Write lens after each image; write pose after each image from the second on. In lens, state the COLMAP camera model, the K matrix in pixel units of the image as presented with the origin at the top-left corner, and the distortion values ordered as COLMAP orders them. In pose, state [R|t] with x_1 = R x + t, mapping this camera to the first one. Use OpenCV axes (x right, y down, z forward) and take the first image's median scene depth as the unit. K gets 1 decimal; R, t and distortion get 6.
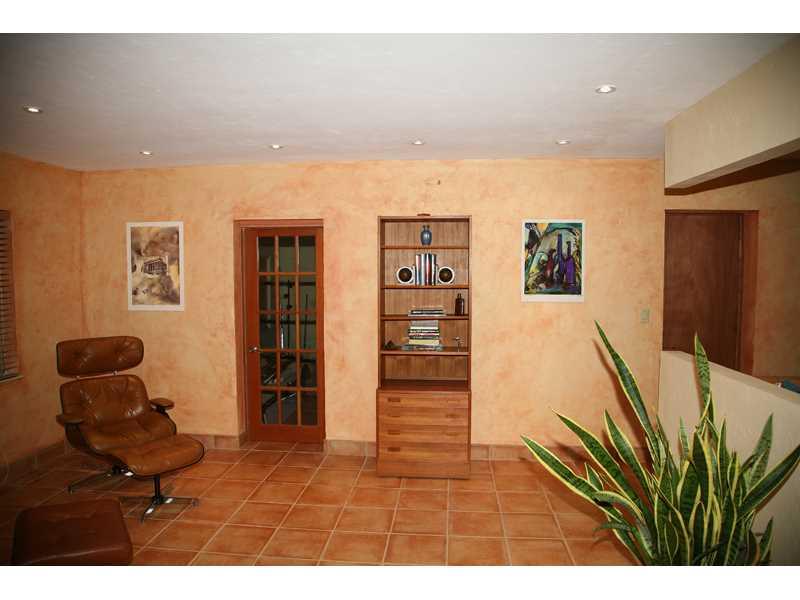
lens RADIAL K [[543.5, 0, 400.3], [0, 543.5, 298.3], [0, 0, 1]] dist [-0.118451, 0.054273]
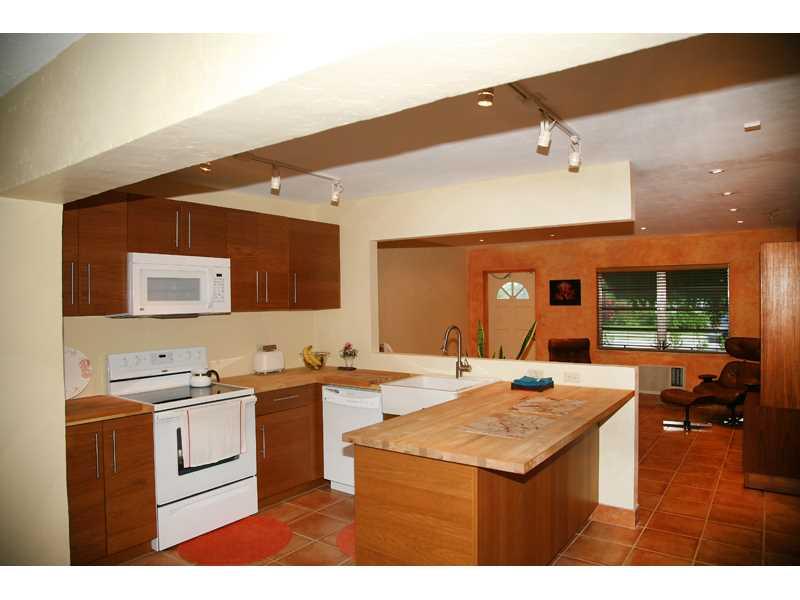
lens RADIAL K [[543.5, 0, 405.7], [0, 543.5, 293.5], [0, 0, 1]] dist [-0.118451, 0.054273]
pose [[-0.501523, -0.003335, -0.865138, 1.246939], [-0.046401, 0.998657, 0.023049, -0.045716], [0.863899, 0.051703, -0.501004, 0.813581]]
